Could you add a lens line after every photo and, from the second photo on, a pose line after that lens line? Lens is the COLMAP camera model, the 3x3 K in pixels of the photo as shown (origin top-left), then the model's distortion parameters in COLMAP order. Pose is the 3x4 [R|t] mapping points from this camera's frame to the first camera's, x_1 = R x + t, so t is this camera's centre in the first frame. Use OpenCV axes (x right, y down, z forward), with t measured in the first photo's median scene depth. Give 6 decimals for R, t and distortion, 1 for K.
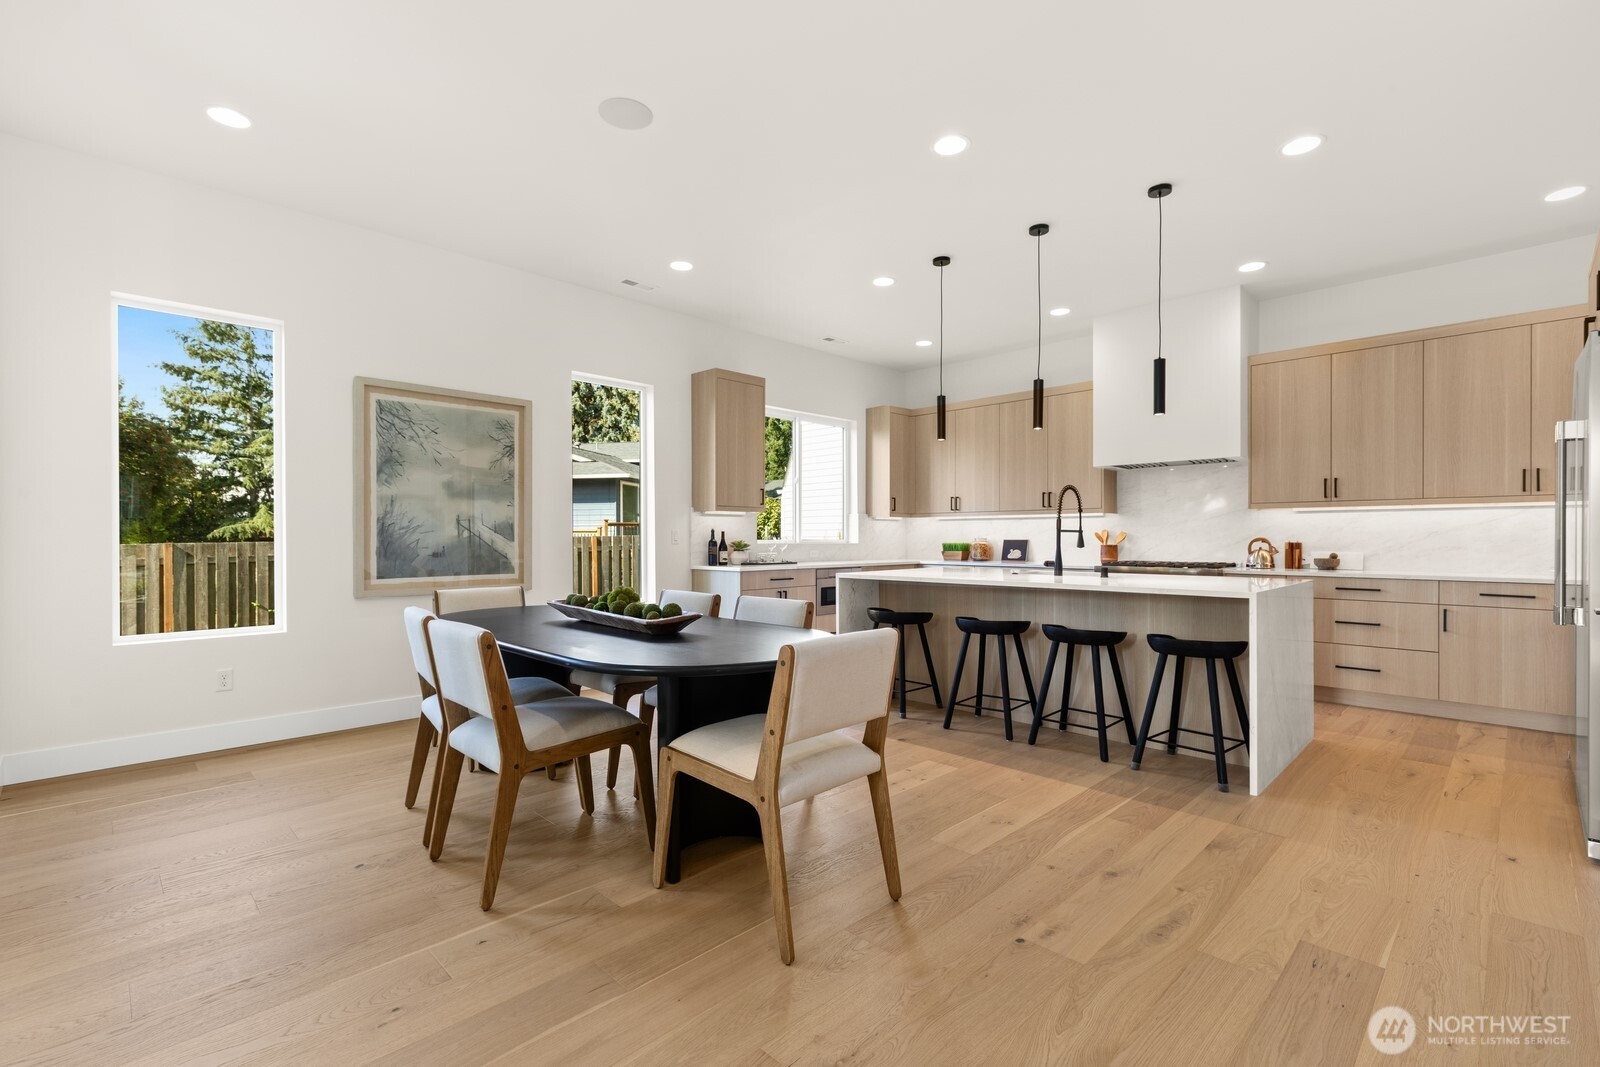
lens RADIAL K [[723.5, 0, 800.9], [0, 723.5, 537.2], [0, 0, 1]] dist [0.001604, 0.000081]
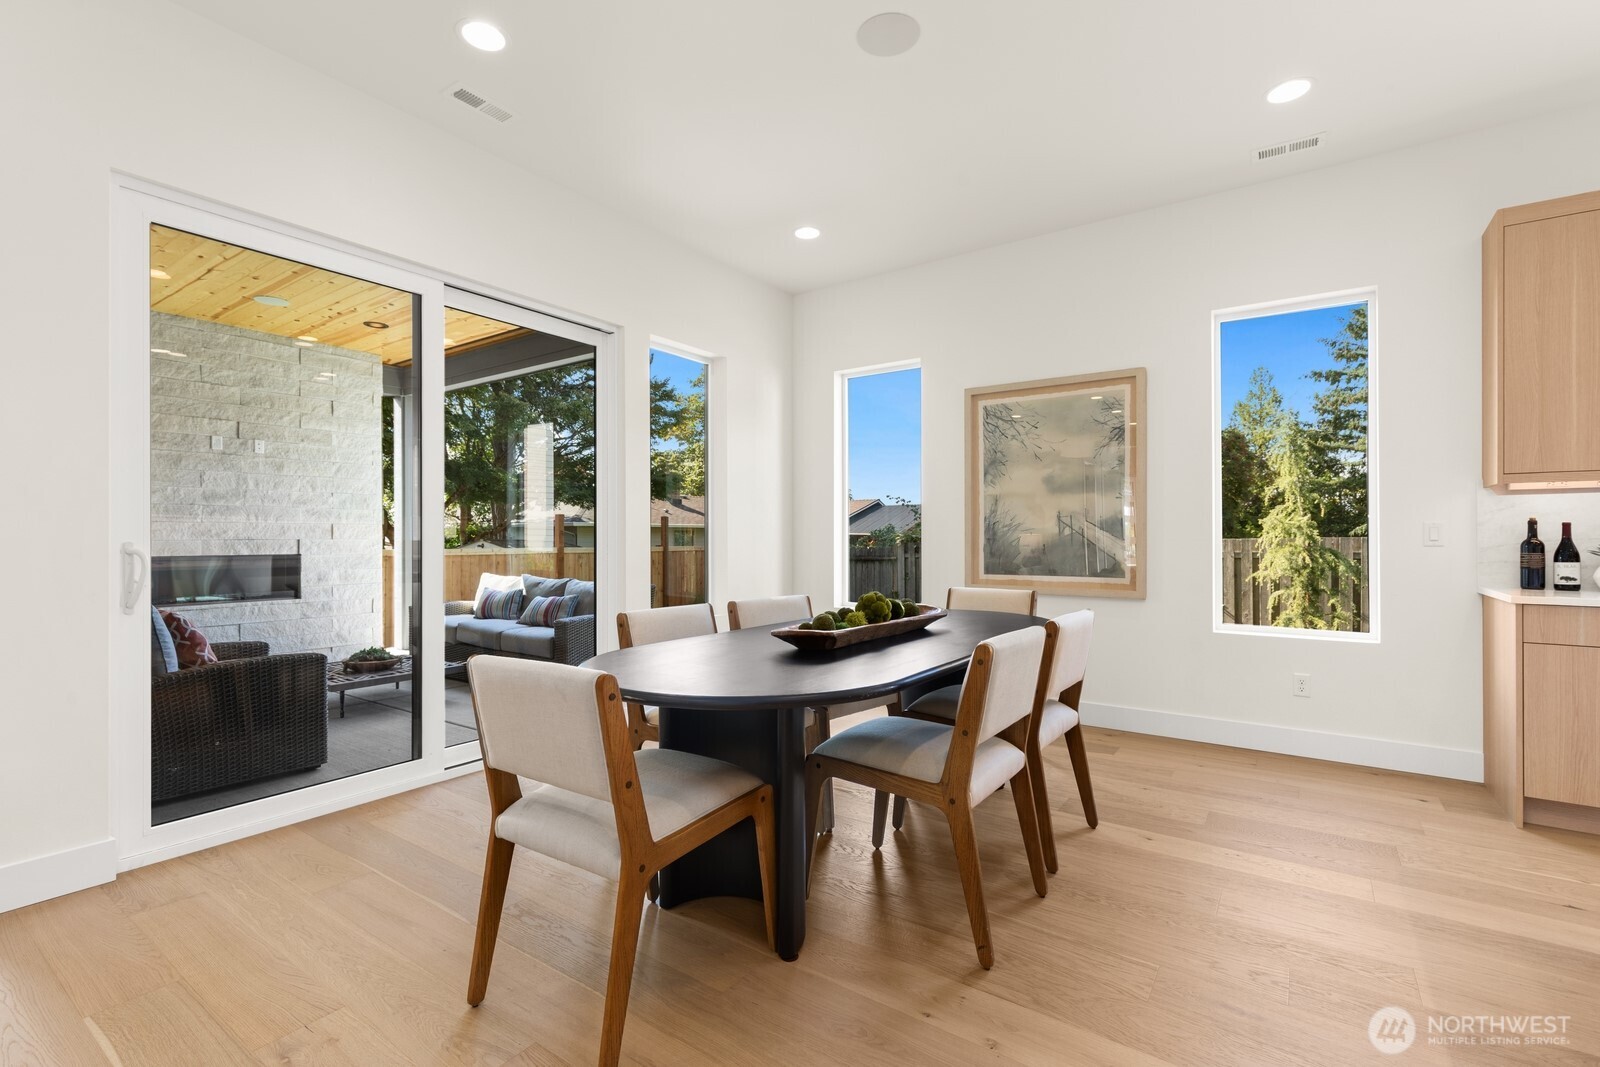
lens RADIAL K [[723.5, 0, 800.6], [0, 723.5, 535.3], [0, 0, 1]] dist [0.001604, 0.000081]
pose [[0.165931, 0.000655, -0.986137, 0.369401], [0.001131, 0.999999, 0.000855, -0.000434], [0.986137, -0.001257, 0.165930, 0.483326]]
